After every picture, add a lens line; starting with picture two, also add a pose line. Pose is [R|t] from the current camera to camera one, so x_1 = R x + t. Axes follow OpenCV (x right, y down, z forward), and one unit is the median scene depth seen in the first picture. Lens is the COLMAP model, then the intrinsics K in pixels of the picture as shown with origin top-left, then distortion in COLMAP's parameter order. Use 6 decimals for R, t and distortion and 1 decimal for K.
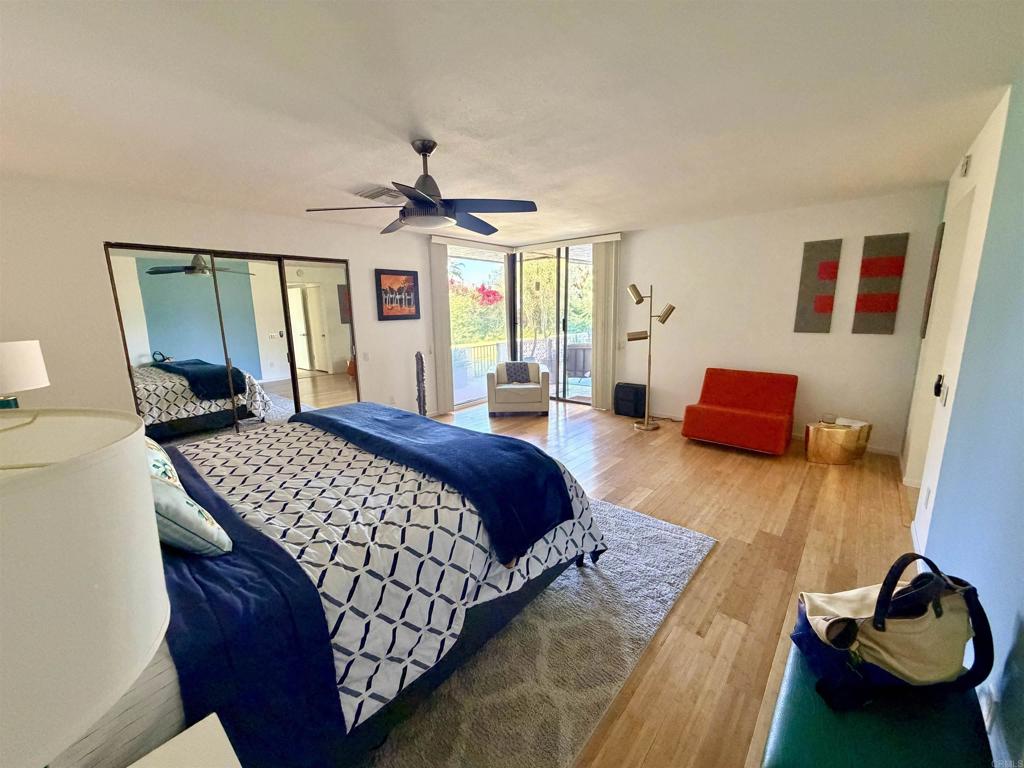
lens RADIAL K [[409.2, 0, 504.4], [0, 409.2, 385.6], [0, 0, 1]] dist [-0.001802, 0.000433]
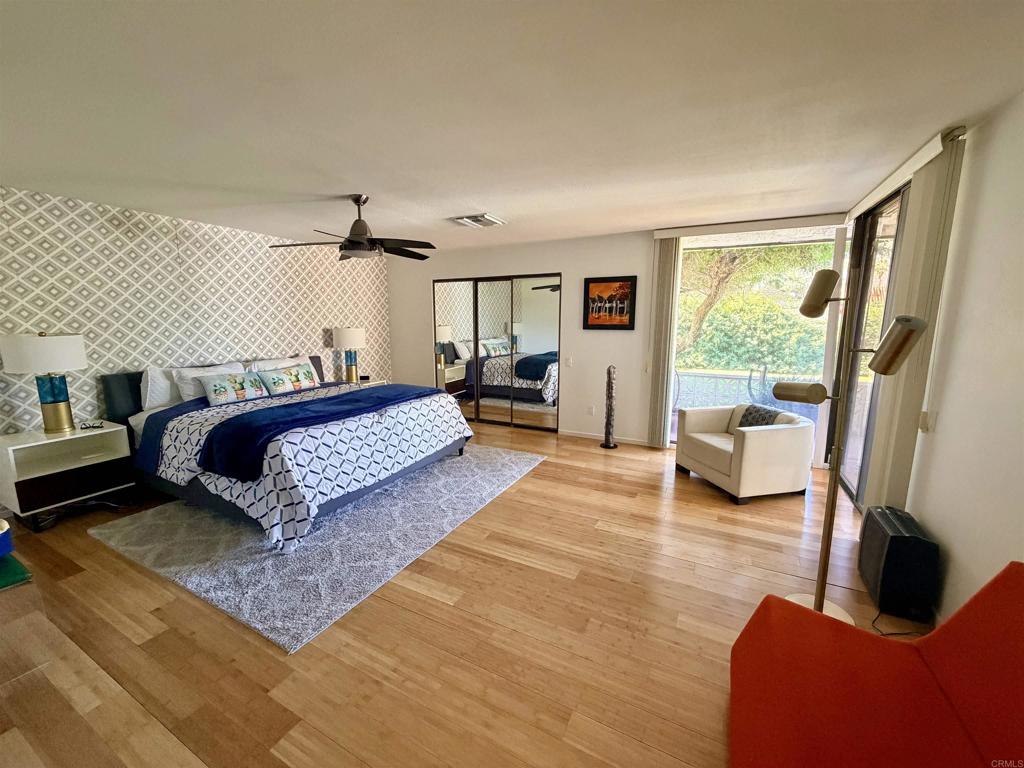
lens RADIAL K [[409.2, 0, 508.4], [0, 409.2, 378.7], [0, 0, 1]] dist [-0.001802, 0.000433]
pose [[0.236598, 0.163477, -0.957756, 0.621544], [-0.186632, 0.975034, 0.120321, -0.124238], [0.953514, 0.150280, 0.261201, 0.567416]]
